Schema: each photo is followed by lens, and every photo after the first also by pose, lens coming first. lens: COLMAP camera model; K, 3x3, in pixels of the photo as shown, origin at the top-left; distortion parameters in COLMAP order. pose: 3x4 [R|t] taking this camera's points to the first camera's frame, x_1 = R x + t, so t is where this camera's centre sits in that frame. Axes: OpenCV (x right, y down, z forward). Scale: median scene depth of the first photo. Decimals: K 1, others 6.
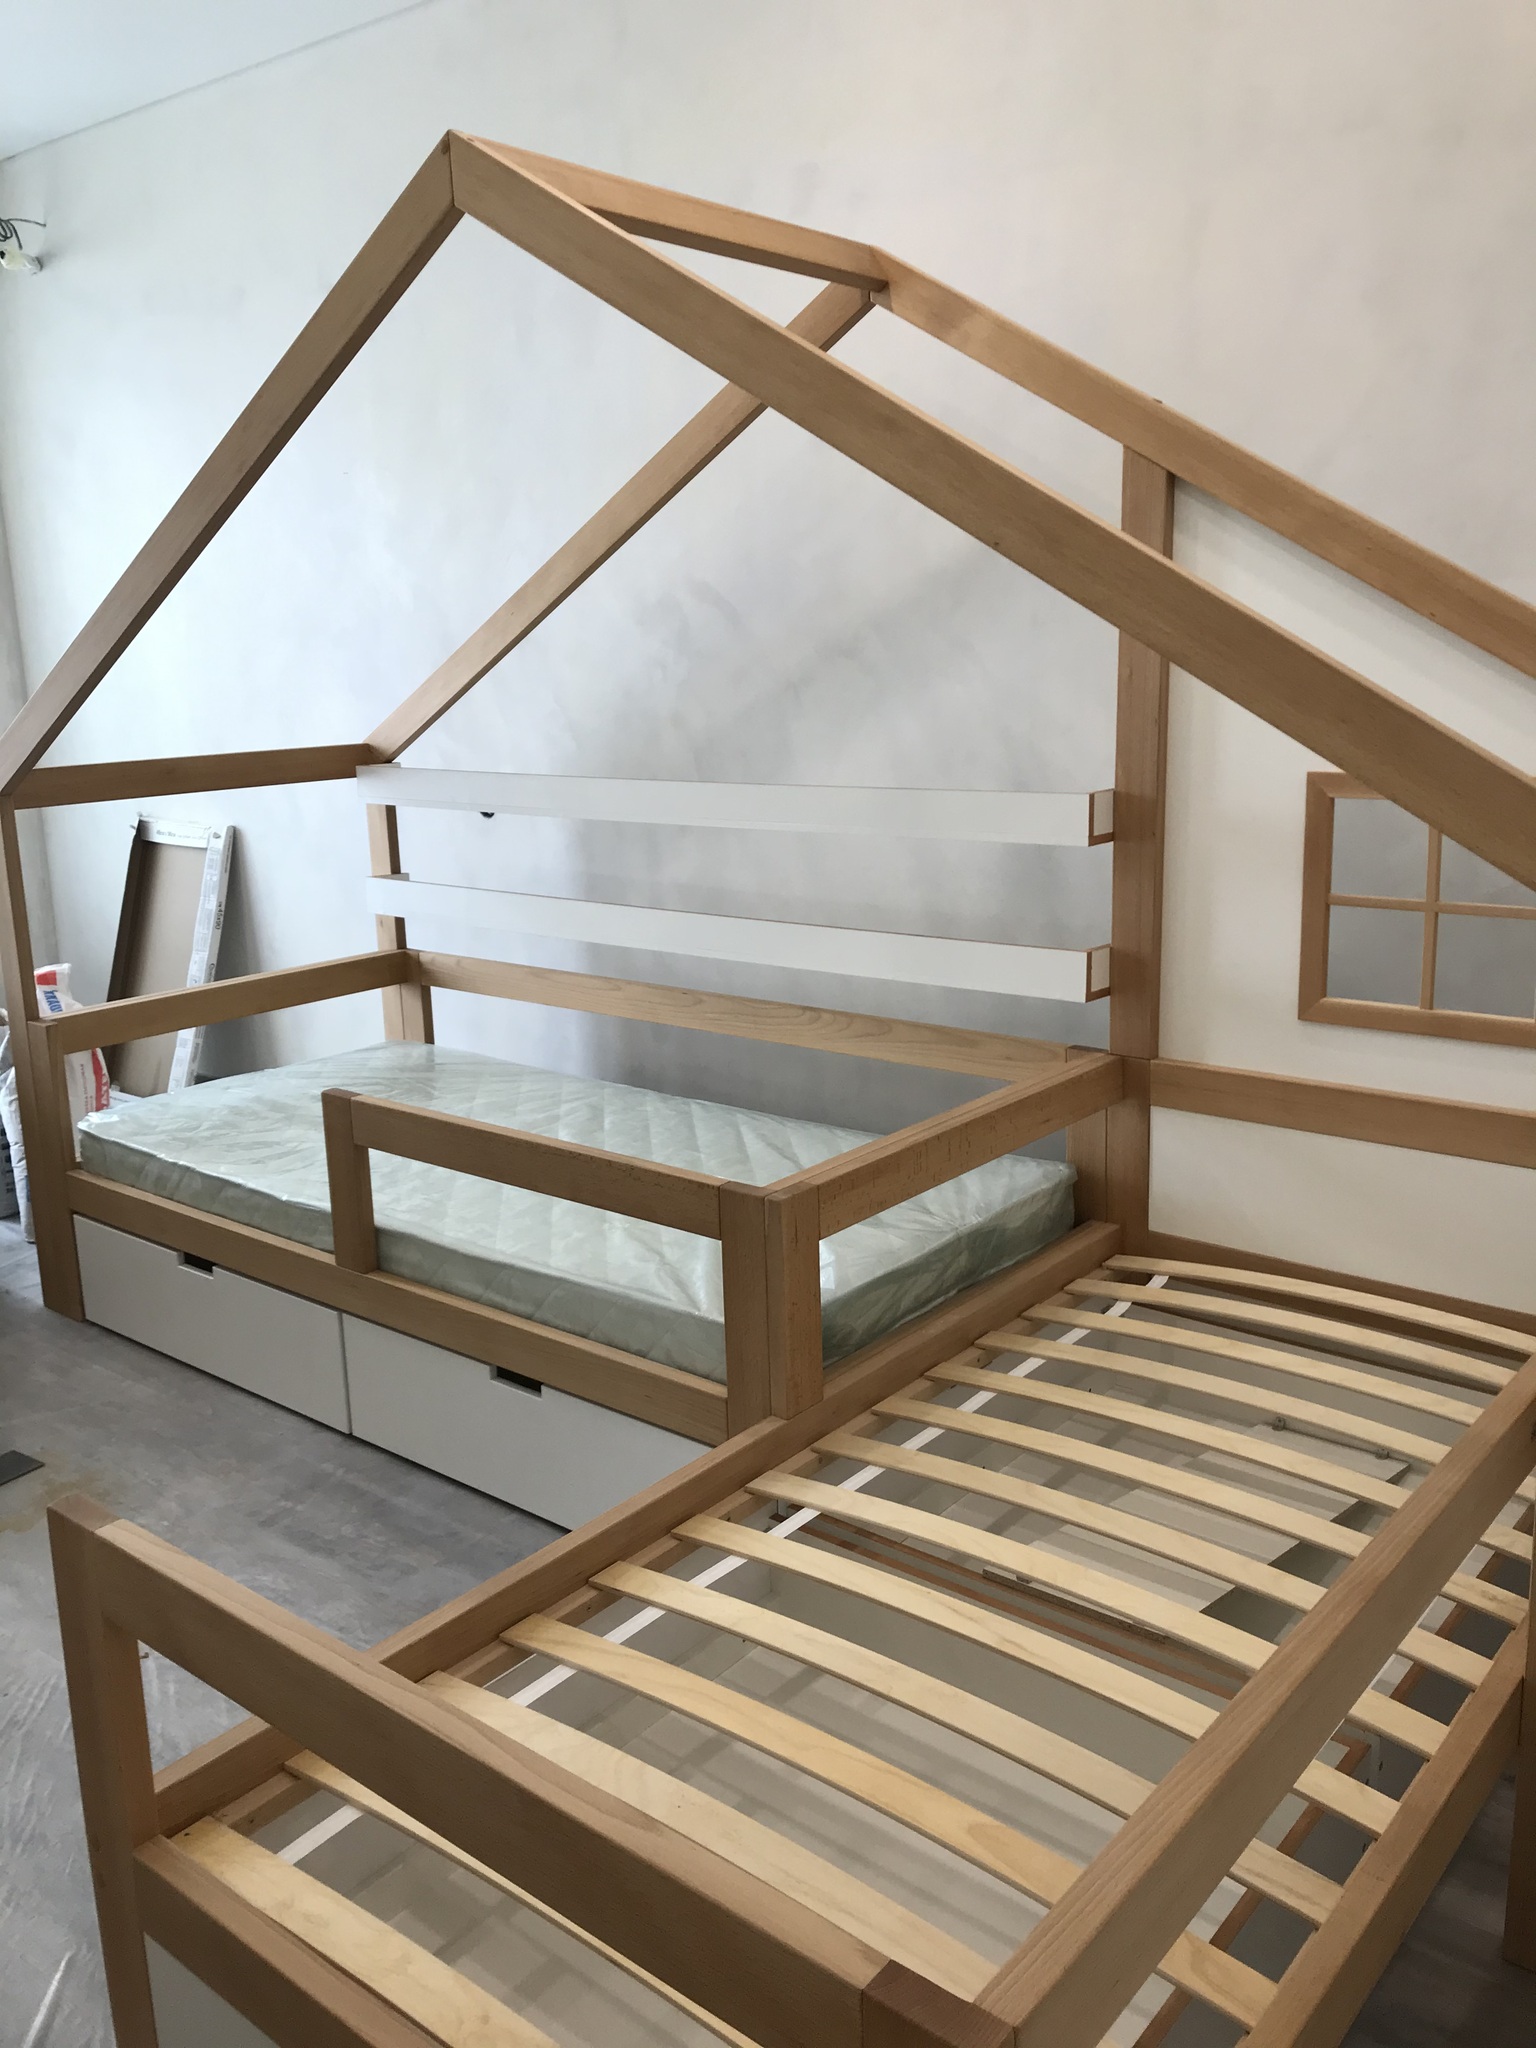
lens RADIAL K [[1677.2, 0, 768.0], [0, 1677.2, 1024.0], [0, 0, 1]] dist [0.000863, -0.002282]
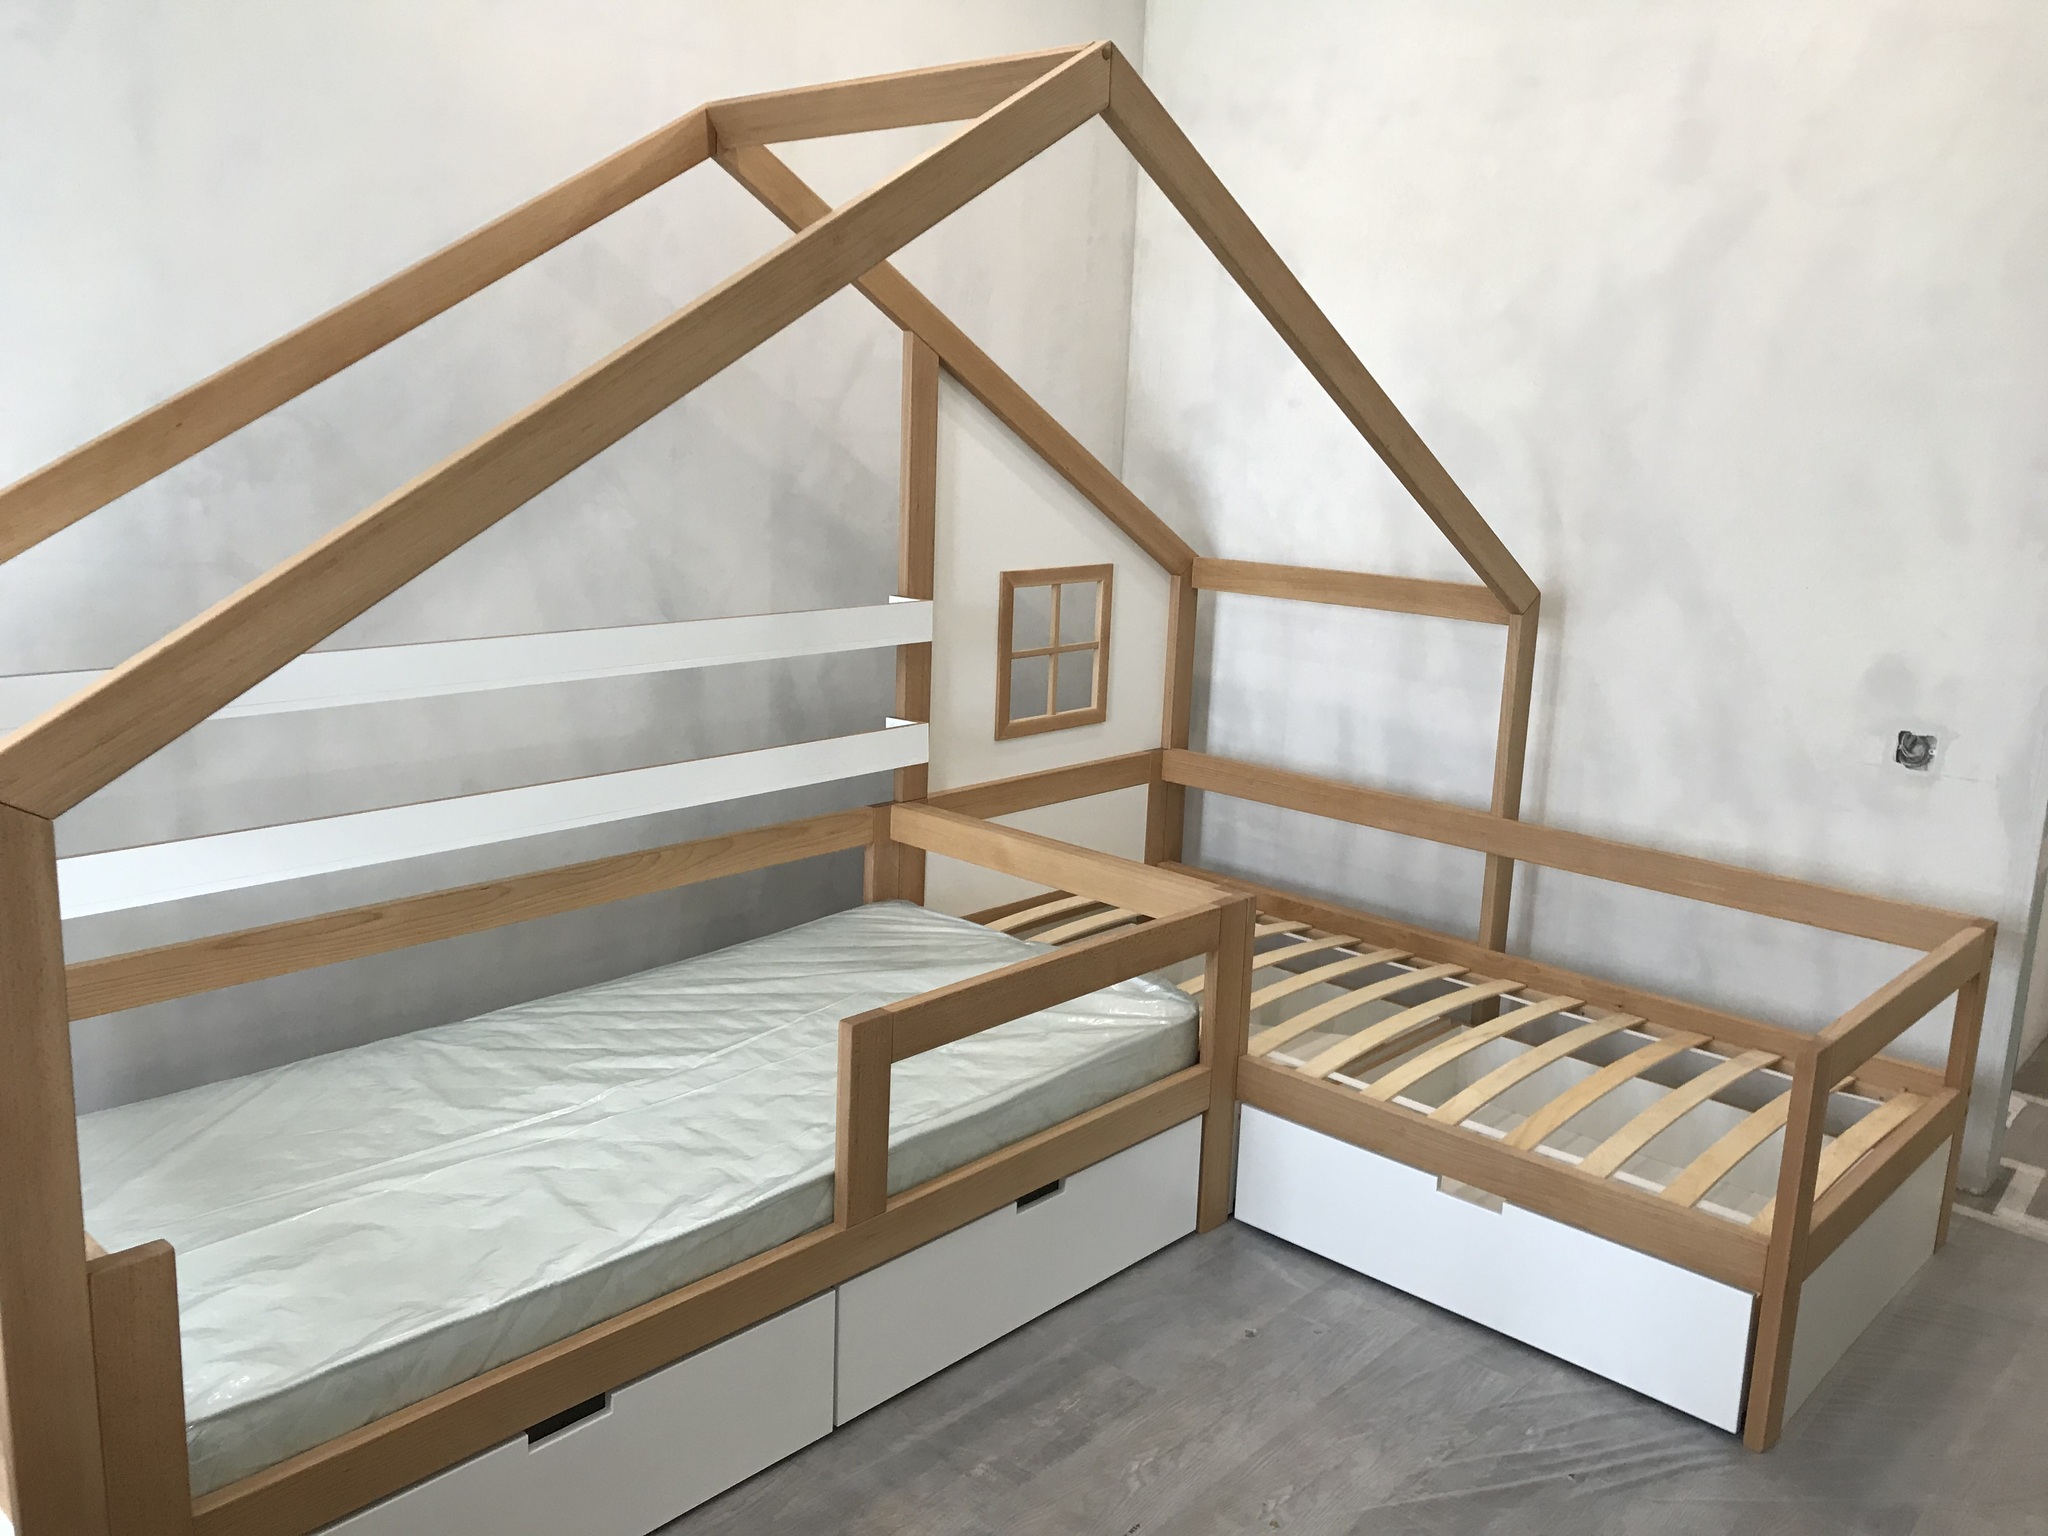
lens RADIAL K [[1677.2, 0, 1024.0], [0, 1677.2, 768.0], [0, 0, 1]] dist [0.000863, -0.002282]
pose [[0.064588, -0.185534, 0.980513, -1.068340], [0.185588, 0.967656, 0.170876, -0.215240], [-0.980503, 0.170935, 0.096932, 0.814304]]
